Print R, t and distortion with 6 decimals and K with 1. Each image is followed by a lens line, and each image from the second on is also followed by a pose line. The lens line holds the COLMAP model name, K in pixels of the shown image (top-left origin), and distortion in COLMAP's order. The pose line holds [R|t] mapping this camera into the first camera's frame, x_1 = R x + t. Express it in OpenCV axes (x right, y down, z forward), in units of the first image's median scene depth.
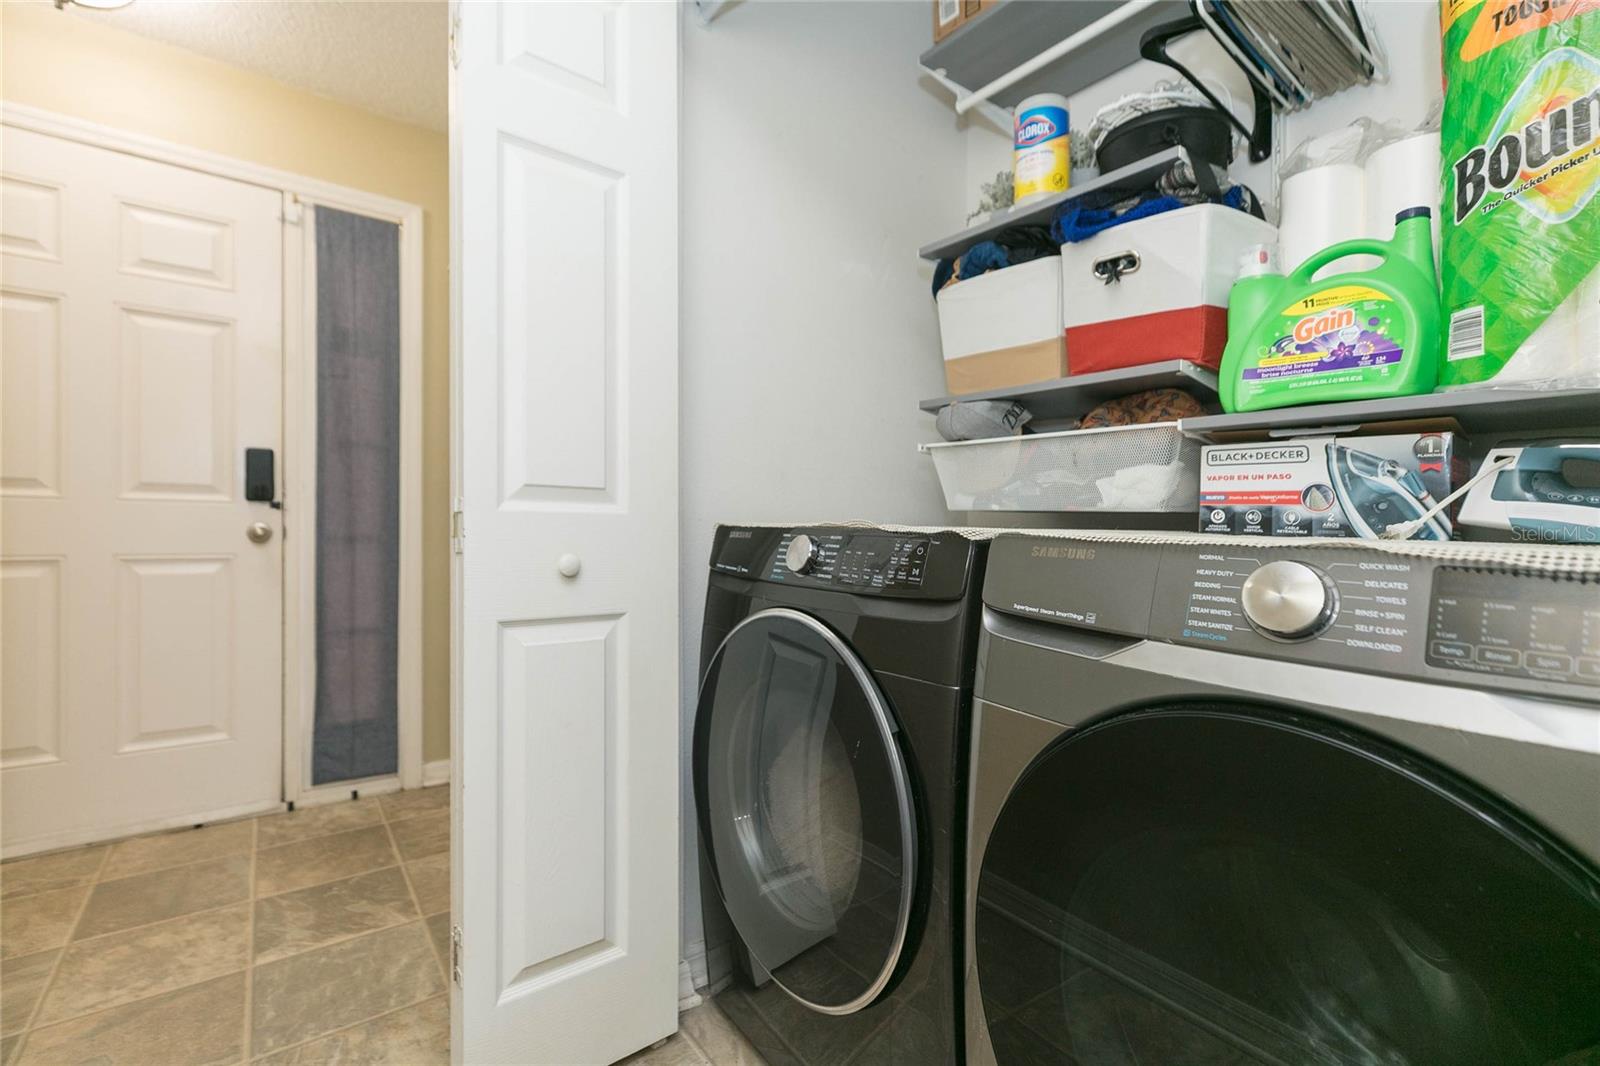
lens RADIAL K [[740.7, 0, 830.9], [0, 740.7, 535.0], [0, 0, 1]] dist [0.006093, -0.001067]
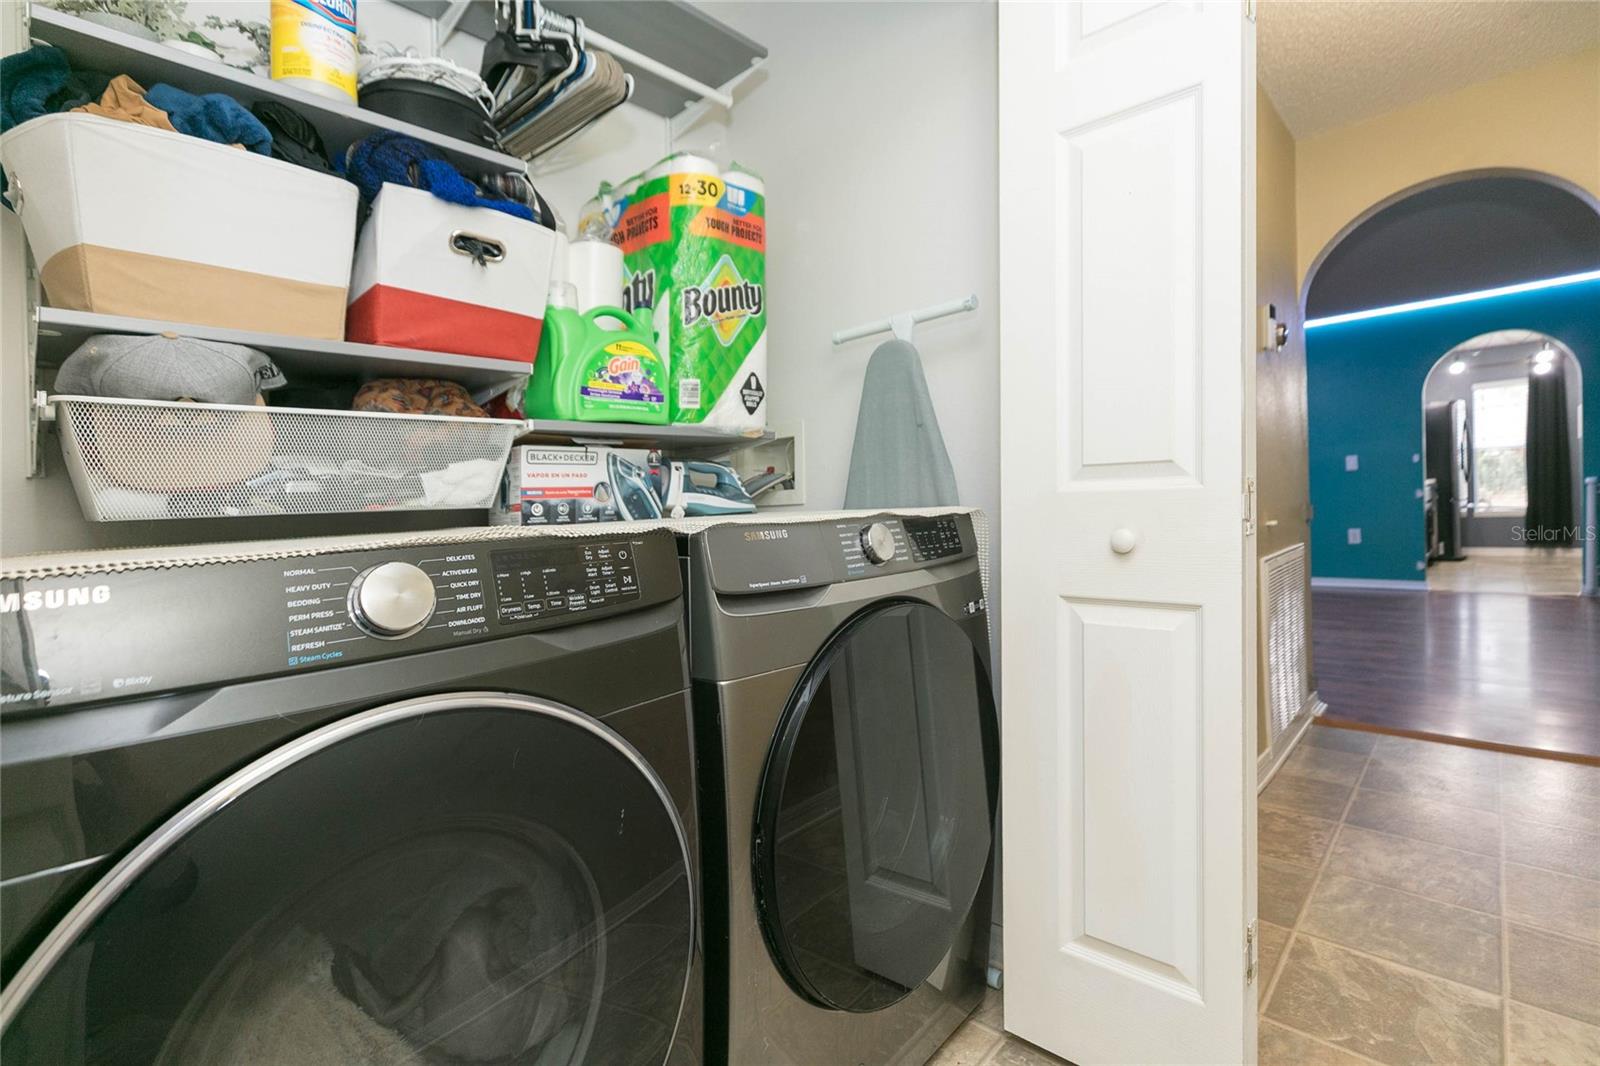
lens RADIAL K [[740.7, 0, 760.3], [0, 740.7, 532.8], [0, 0, 1]] dist [0.006093, -0.001067]
pose [[-0.144244, -0.048559, 0.988350, -0.839271], [0.067710, 0.995970, 0.058815, -0.043743], [-0.987223, 0.075405, -0.140375, 1.094687]]
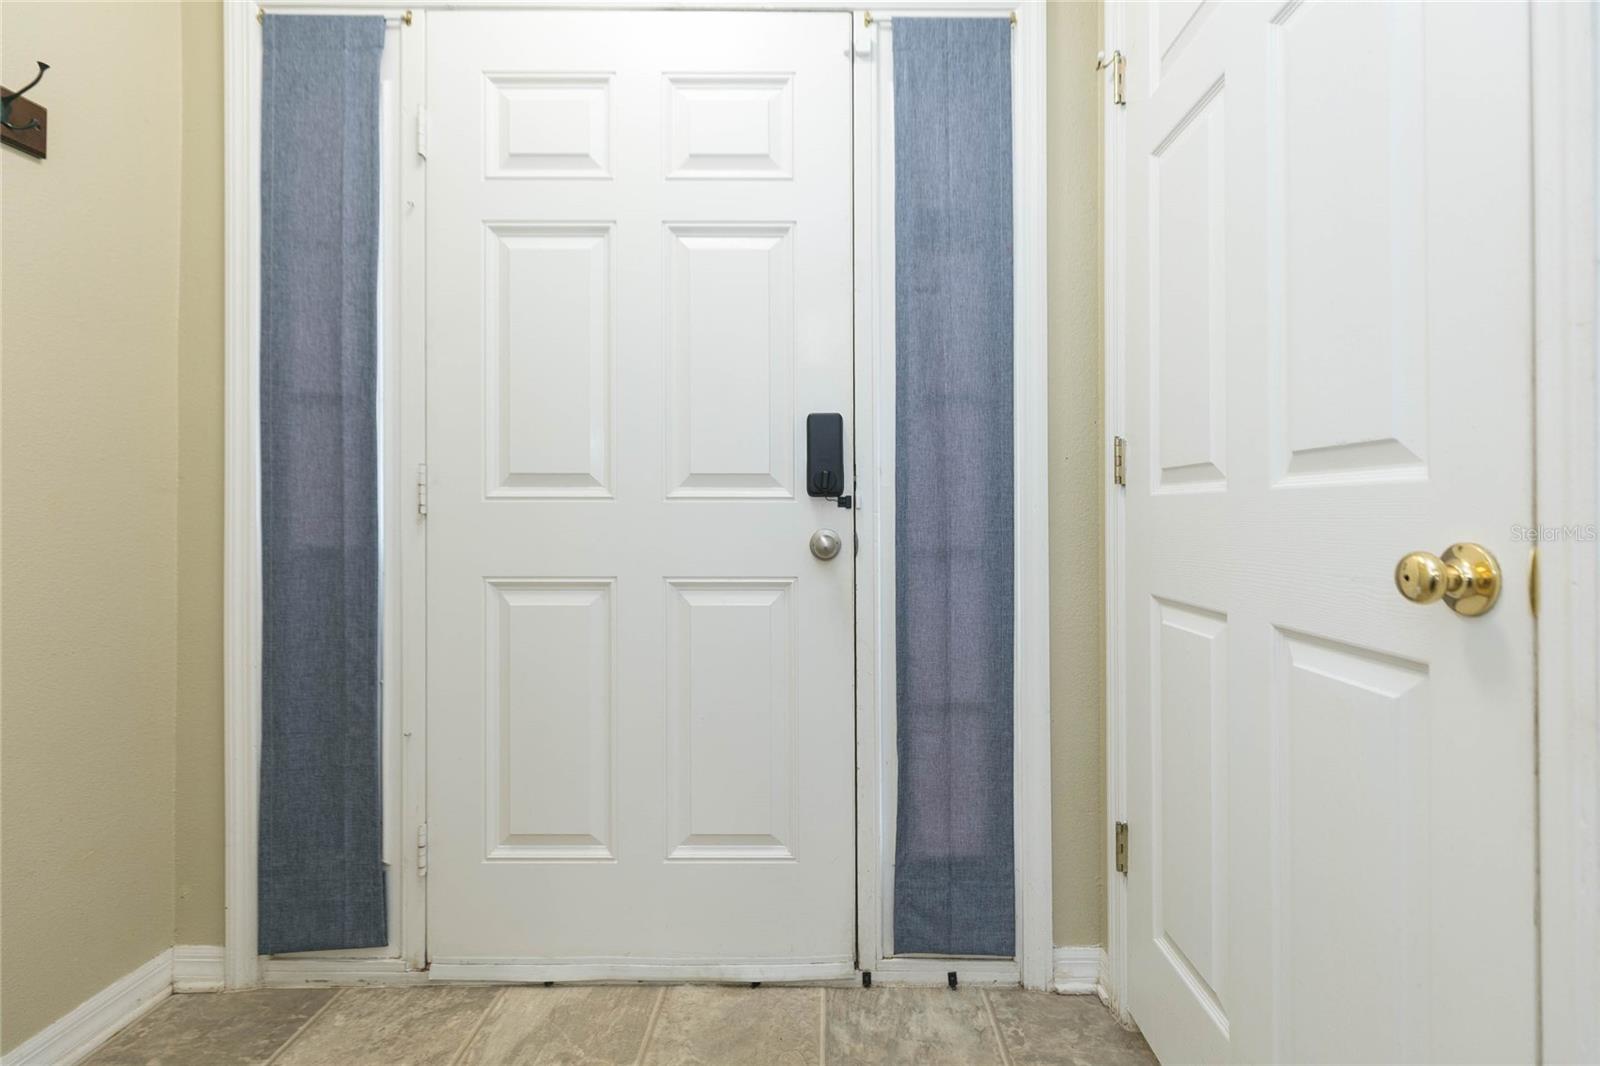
lens RADIAL K [[740.7, 0, 826.5], [0, 740.7, 527.8], [0, 0, 1]] dist [0.006093, -0.001067]
pose [[0.792349, -0.014697, -0.609891, -0.098839], [0.004775, 0.999829, -0.017890, -0.001685], [0.610049, 0.011263, 0.792284, 0.129234]]
